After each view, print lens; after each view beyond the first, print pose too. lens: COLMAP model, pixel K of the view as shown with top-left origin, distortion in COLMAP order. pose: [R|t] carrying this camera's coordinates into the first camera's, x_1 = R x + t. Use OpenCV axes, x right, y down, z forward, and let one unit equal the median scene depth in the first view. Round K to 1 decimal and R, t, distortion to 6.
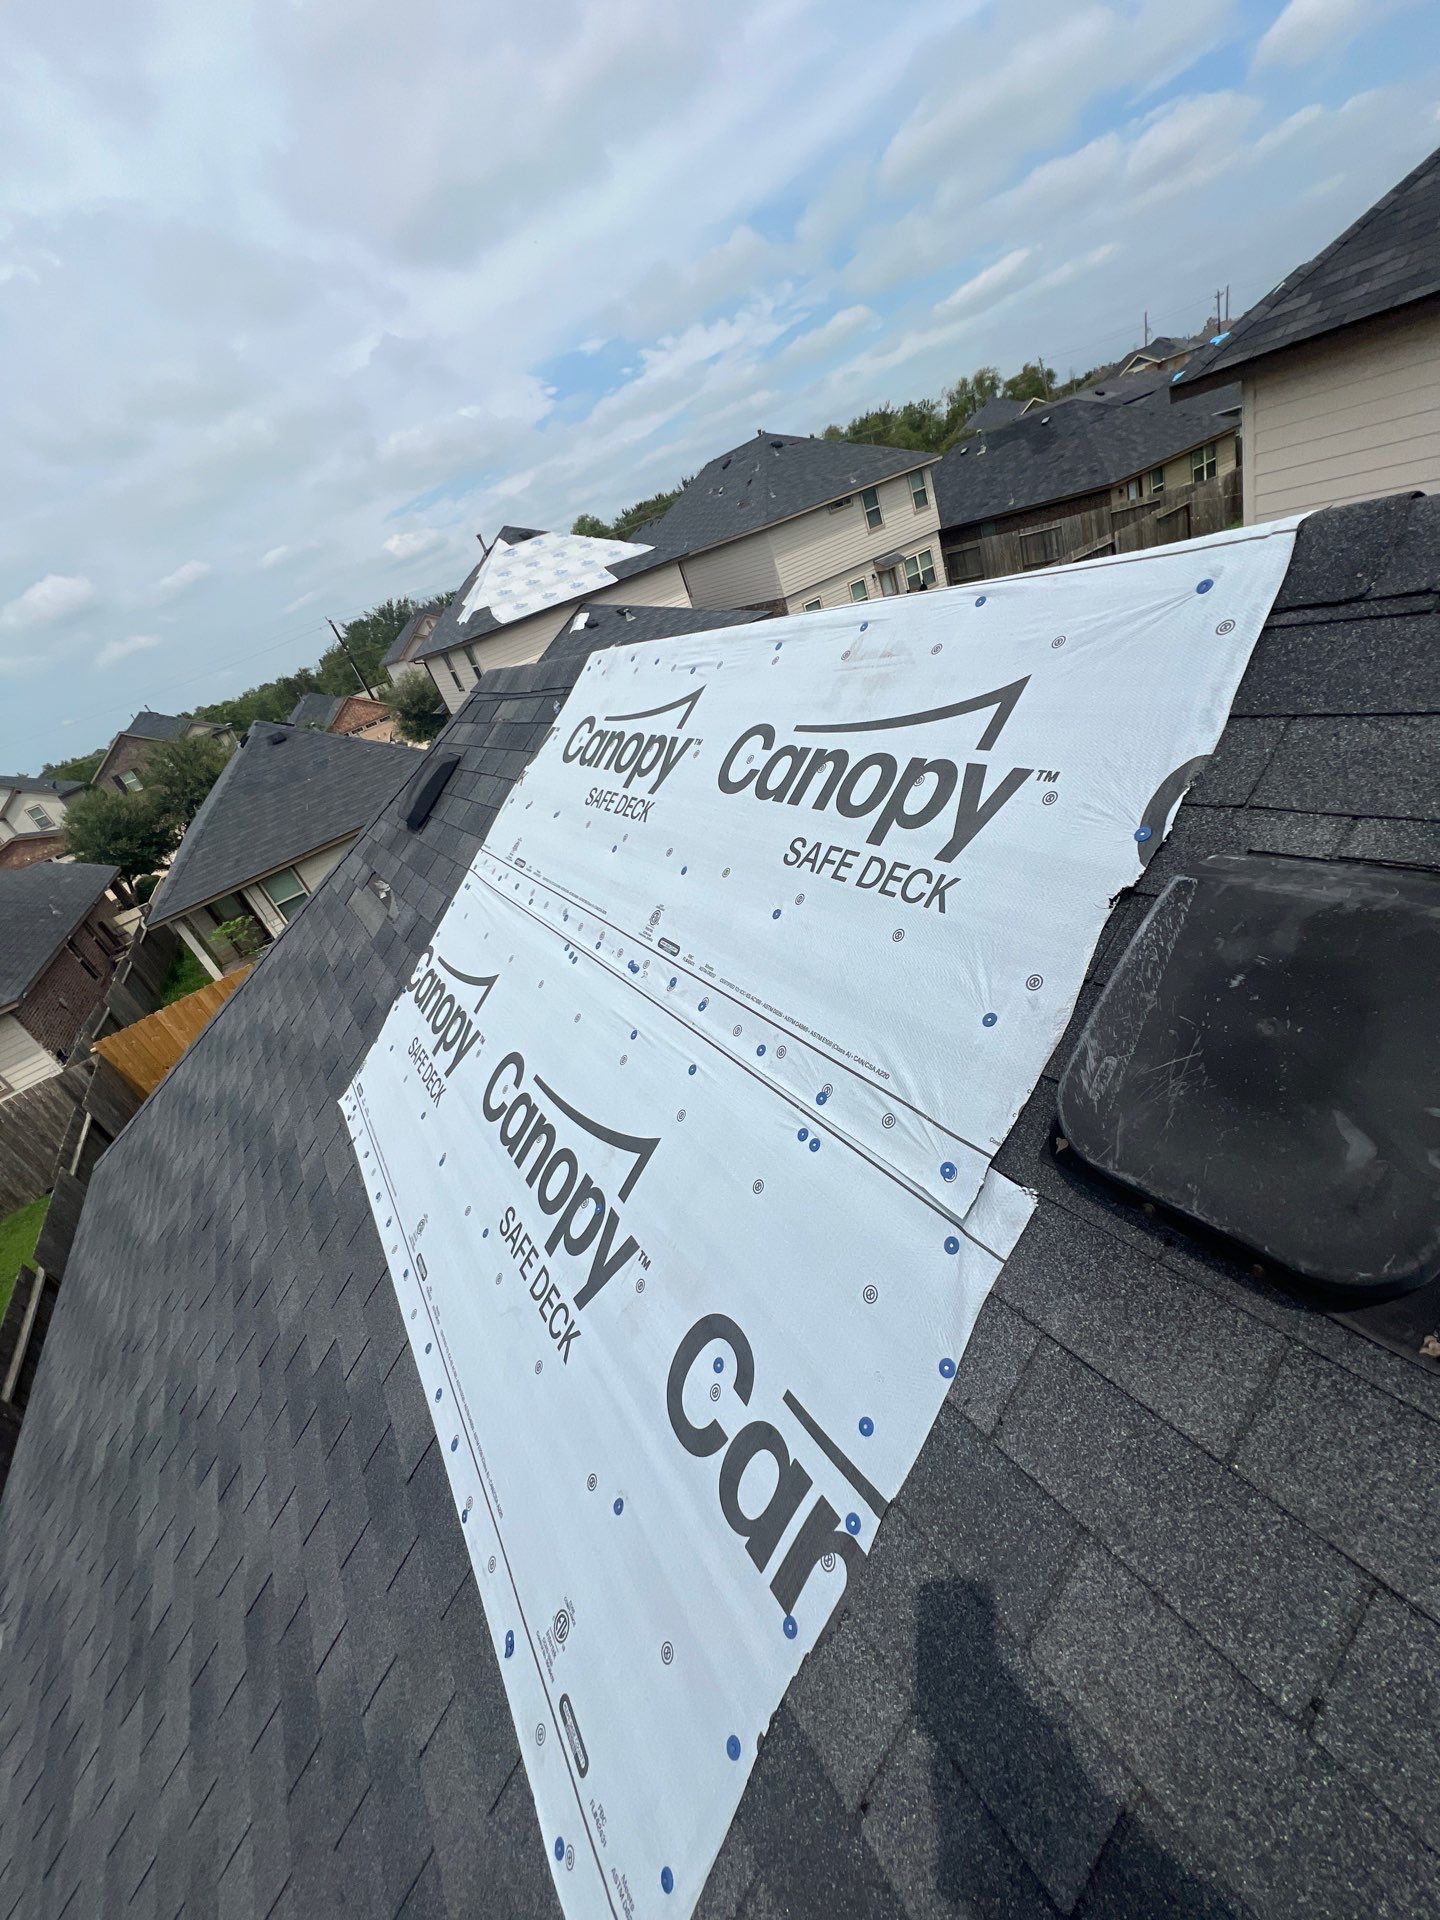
lens RADIAL K [[766.2, 0, 724.3], [0, 766.2, 959.7], [0, 0, 1]] dist [-0.003513, 0.000128]
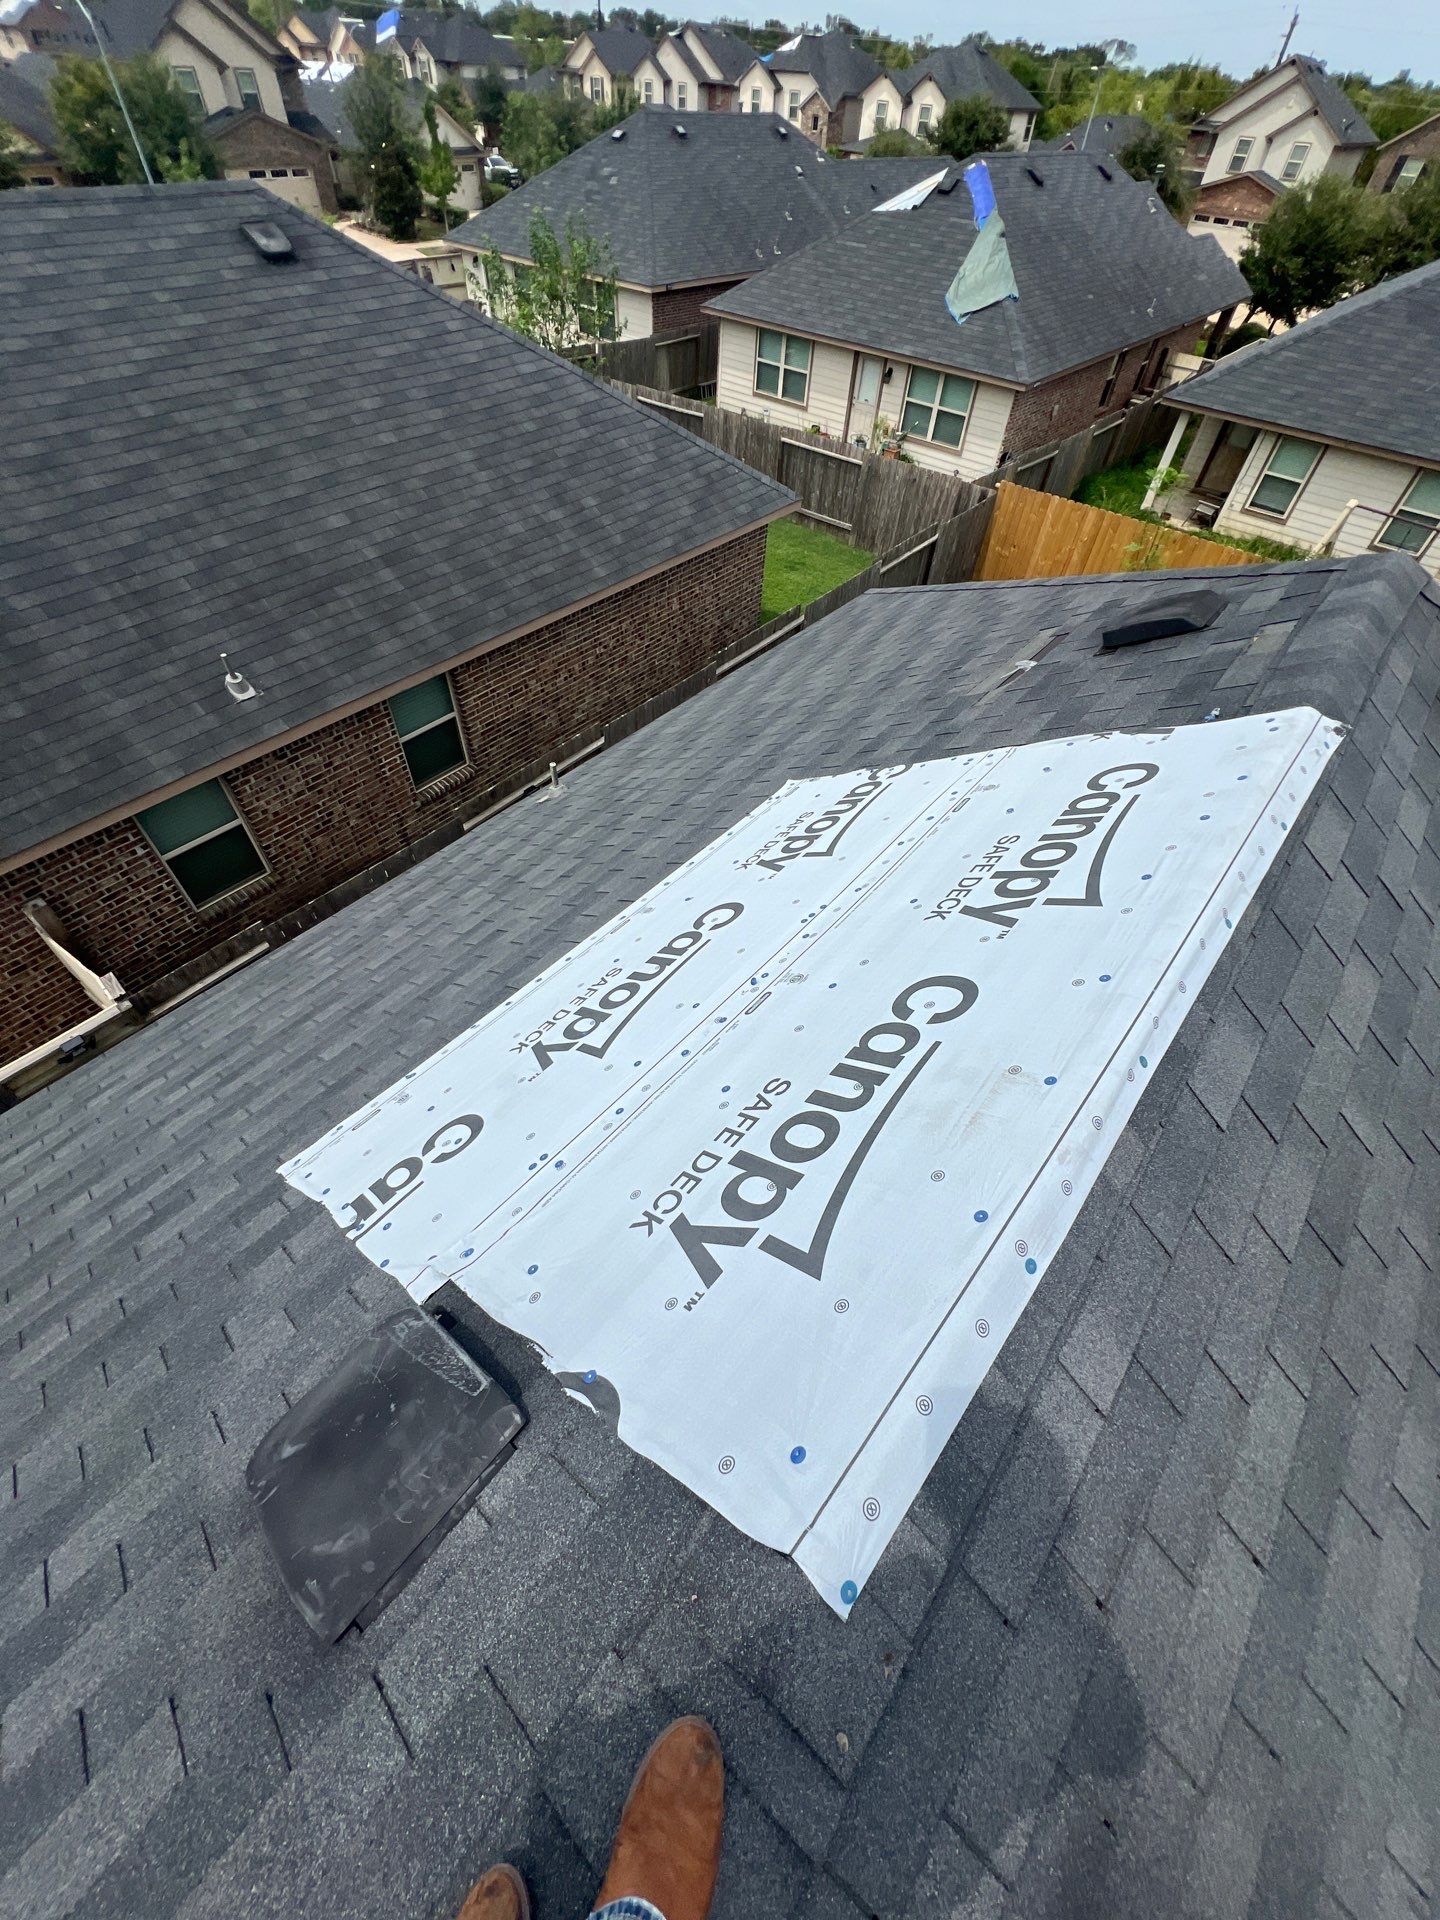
lens RADIAL K [[771.5, 0, 726.9], [0, 771.5, 957.1], [0, 0, 1]] dist [-0.003628, 0.000757]
pose [[0.257754, 0.906081, -0.335528, 0.030733], [-0.590896, 0.422576, 0.687220, -0.104461], [0.764464, 0.021128, 0.644320, 0.027860]]
